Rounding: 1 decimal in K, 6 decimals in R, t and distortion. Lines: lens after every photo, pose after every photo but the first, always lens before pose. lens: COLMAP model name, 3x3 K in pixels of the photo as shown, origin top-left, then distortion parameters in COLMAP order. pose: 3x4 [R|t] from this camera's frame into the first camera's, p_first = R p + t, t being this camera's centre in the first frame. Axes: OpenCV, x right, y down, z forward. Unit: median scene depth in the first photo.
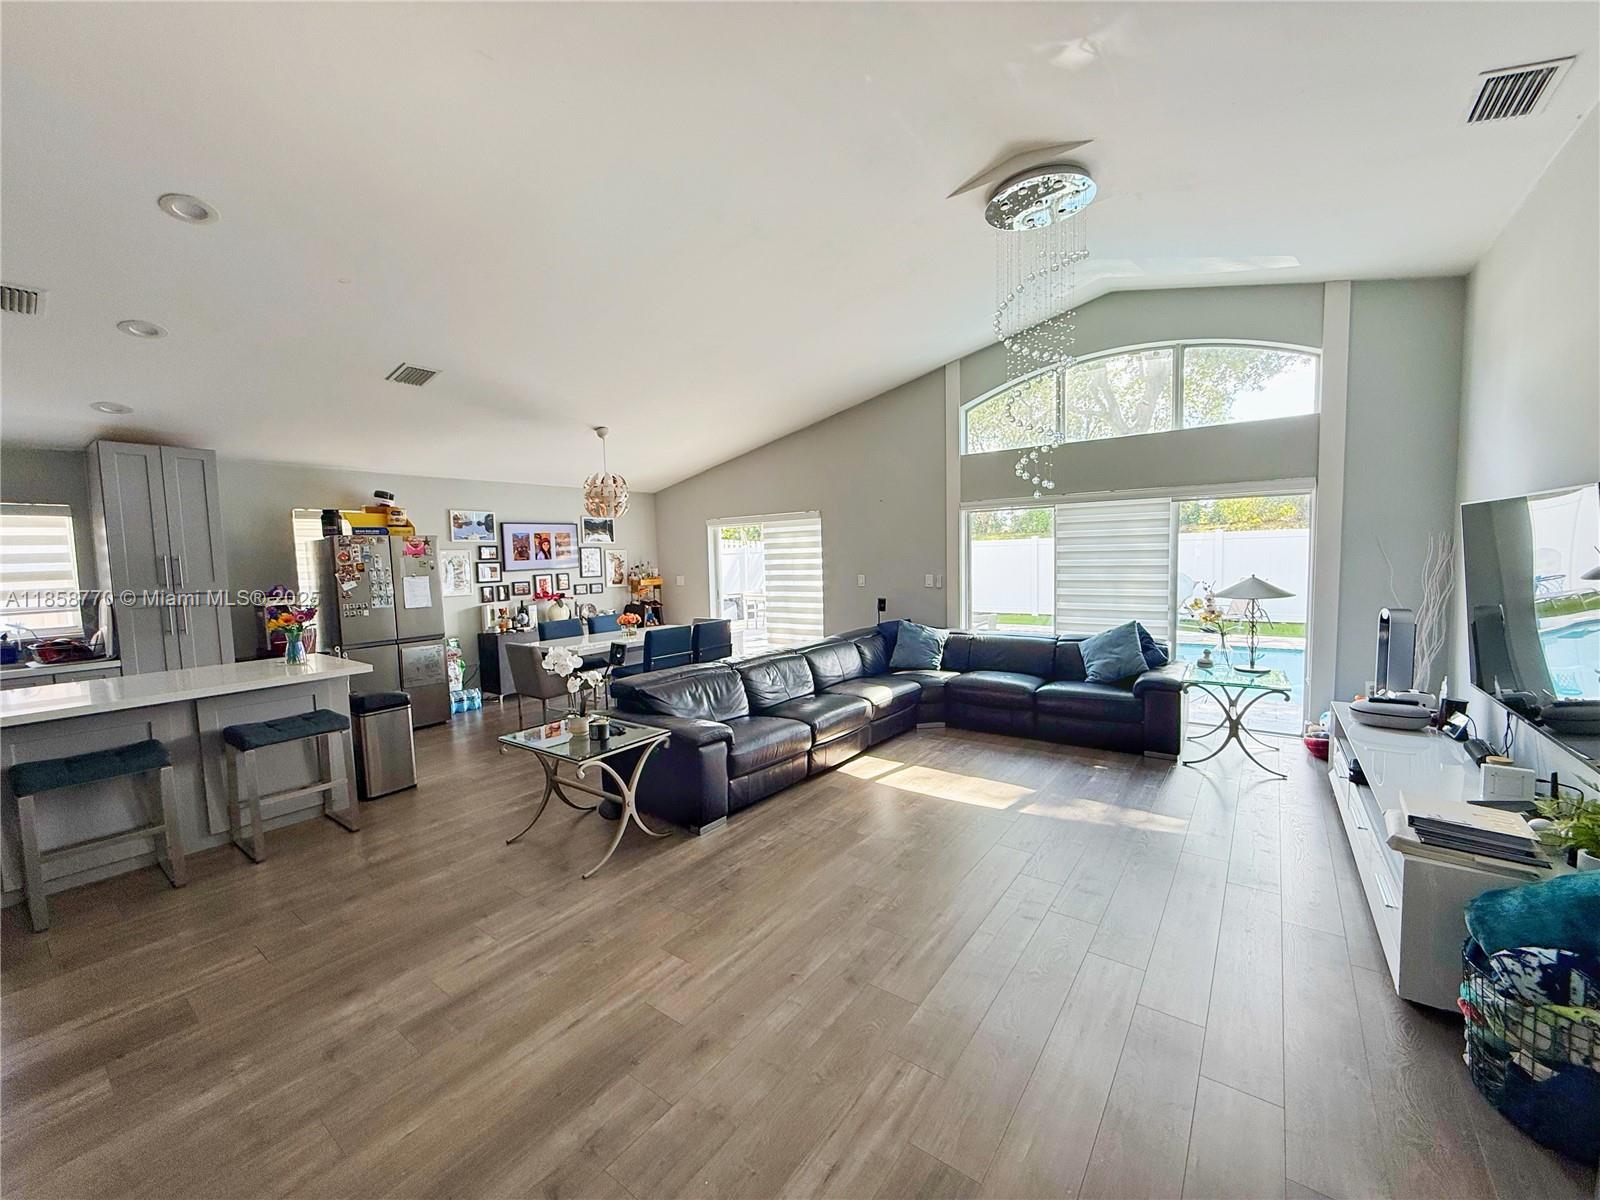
lens RADIAL K [[640.0, 0, 796.2], [0, 640.0, 599.9], [0, 0, 1]] dist [-0.002008, 0.000733]
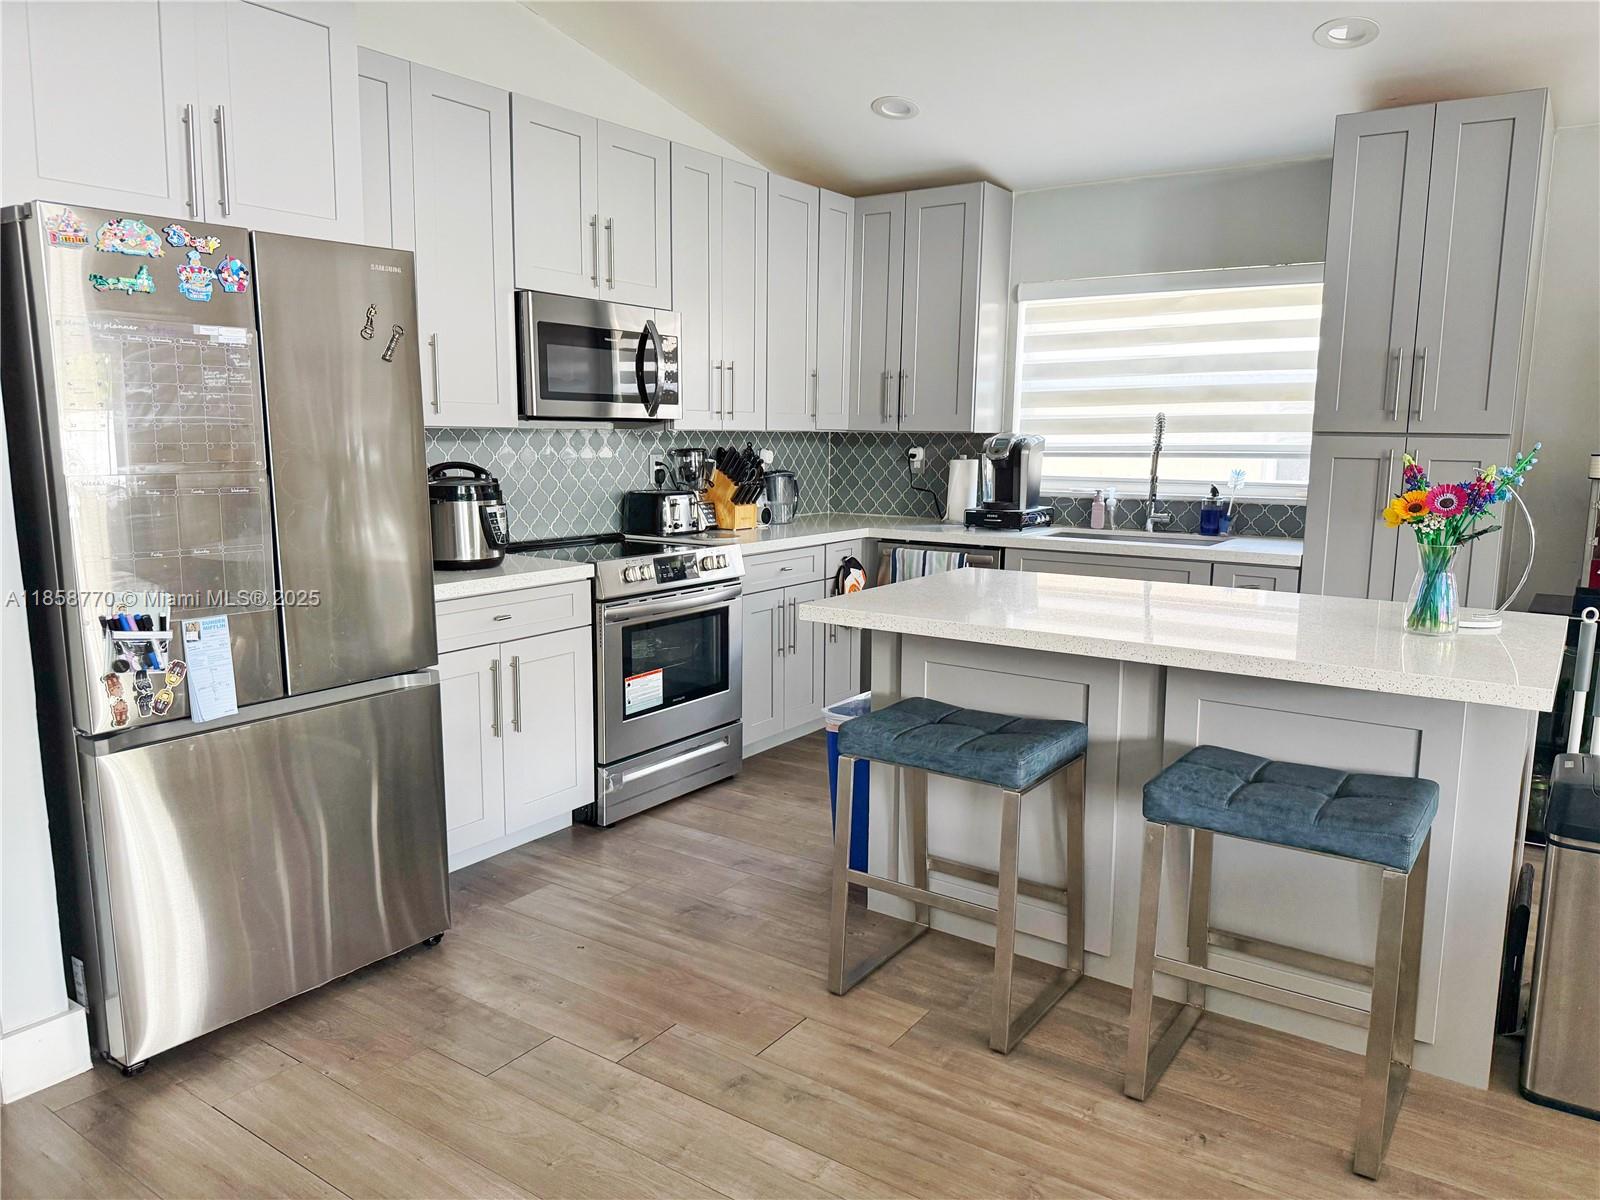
lens RADIAL K [[1120.4, 0, 783.5], [0, 1120.4, 634.3], [0, 0, 1]] dist [0.049381, -0.060268]
pose [[0.027442, 0.211857, -0.976915, -0.110294], [-0.062528, 0.975733, 0.209844, -0.007531], [0.997666, 0.055326, 0.040023, 0.394414]]
